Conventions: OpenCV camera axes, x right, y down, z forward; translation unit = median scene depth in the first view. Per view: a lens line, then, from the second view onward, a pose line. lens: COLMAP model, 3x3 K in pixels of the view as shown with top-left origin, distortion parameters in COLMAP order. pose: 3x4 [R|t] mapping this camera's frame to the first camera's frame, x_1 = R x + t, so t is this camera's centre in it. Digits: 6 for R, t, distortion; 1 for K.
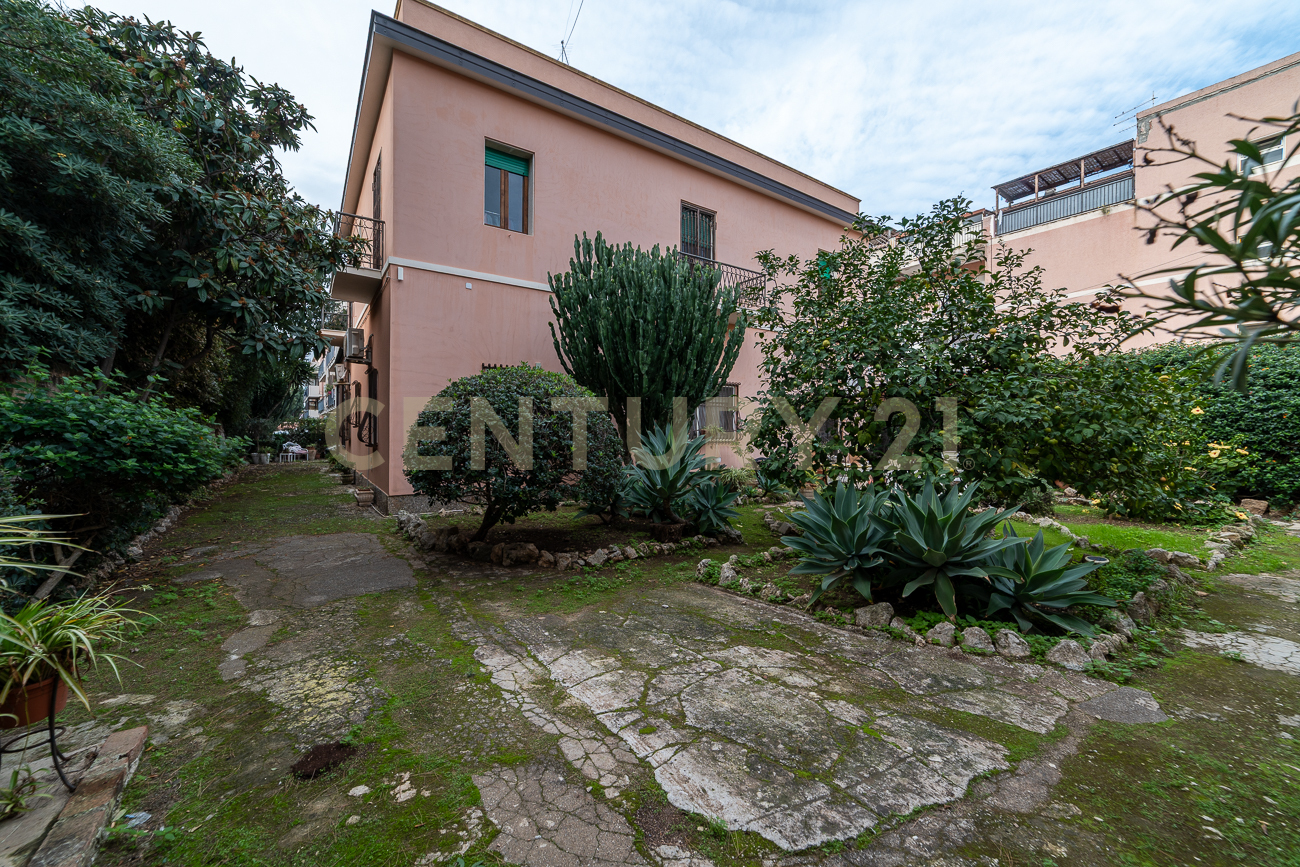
lens RADIAL K [[504.3, 0, 651.1], [0, 504.3, 431.9], [0, 0, 1]] dist [-0.010571, 0.001292]
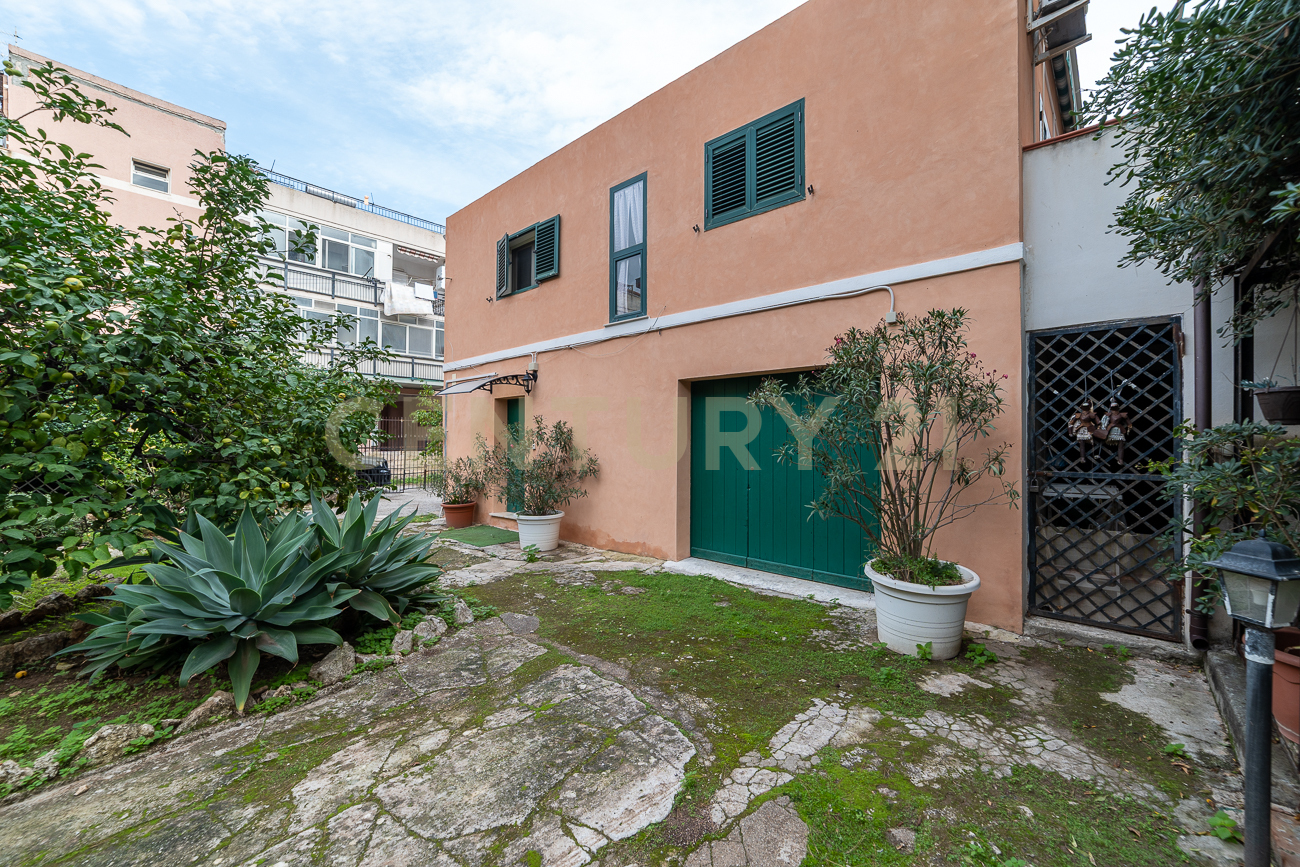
lens RADIAL K [[504.3, 0, 696.5], [0, 504.3, 441.8], [0, 0, 1]] dist [-0.010571, 0.001292]
pose [[-0.220235, -0.004107, 0.975438, -0.581222], [-0.002993, 0.999989, 0.003535, -0.007433], [-0.975442, -0.002141, -0.220244, 0.713669]]
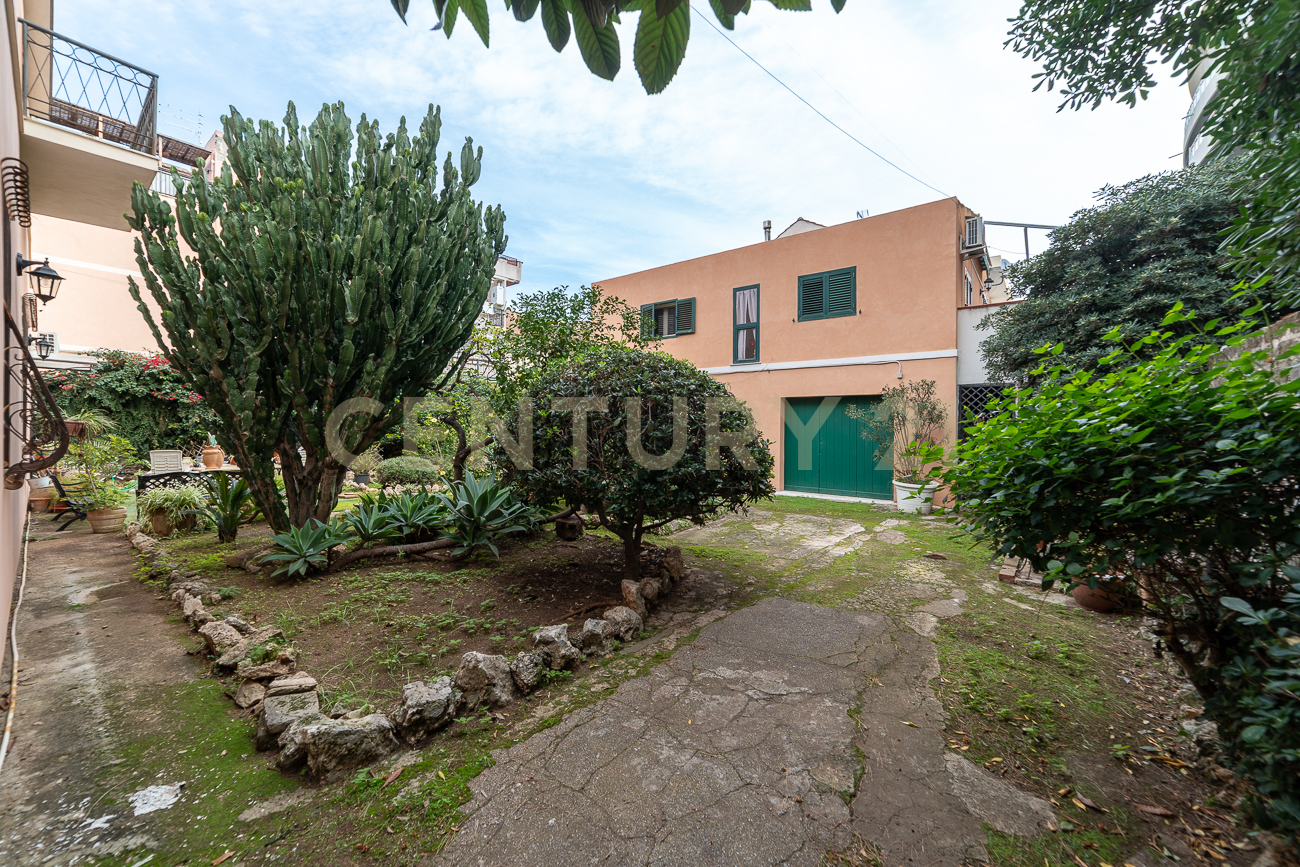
lens RADIAL K [[504.3, 0, 649.3], [0, 504.3, 432.9], [0, 0, 1]] dist [-0.010571, 0.001292]
pose [[-0.267685, -0.014997, 0.963390, -2.427388], [-0.007858, 0.999880, 0.013382, -0.019351], [-0.963474, -0.003989, -0.267771, 2.749377]]
